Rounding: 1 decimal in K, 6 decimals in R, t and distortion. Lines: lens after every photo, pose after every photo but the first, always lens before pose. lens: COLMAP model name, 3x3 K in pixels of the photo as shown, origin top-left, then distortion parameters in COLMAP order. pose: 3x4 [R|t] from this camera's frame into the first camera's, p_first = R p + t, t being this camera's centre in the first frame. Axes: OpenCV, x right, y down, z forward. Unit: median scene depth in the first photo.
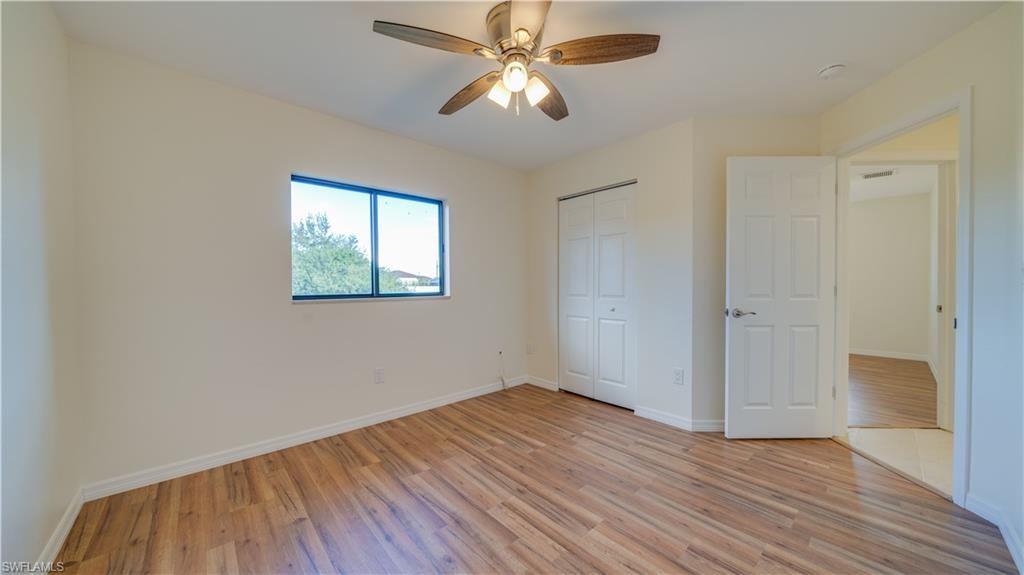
lens RADIAL K [[348.8, 0, 517.8], [0, 348.8, 288.7], [0, 0, 1]] dist [-0.000452, -0.000135]
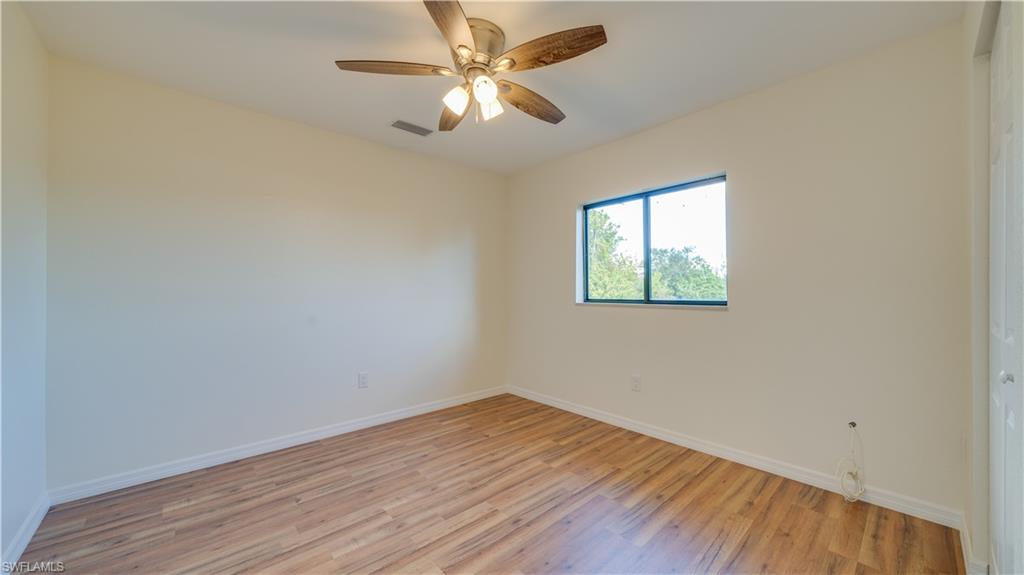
lens RADIAL K [[392.8, 0, 540.2], [0, 392.8, 293.4], [0, 0, 1]] dist [0.007642, -0.000369]
pose [[-0.004936, 0.012809, -0.999906, 0.858790], [-0.005122, 0.999905, 0.012834, -0.020149], [0.999975, 0.005185, -0.004870, 0.893526]]
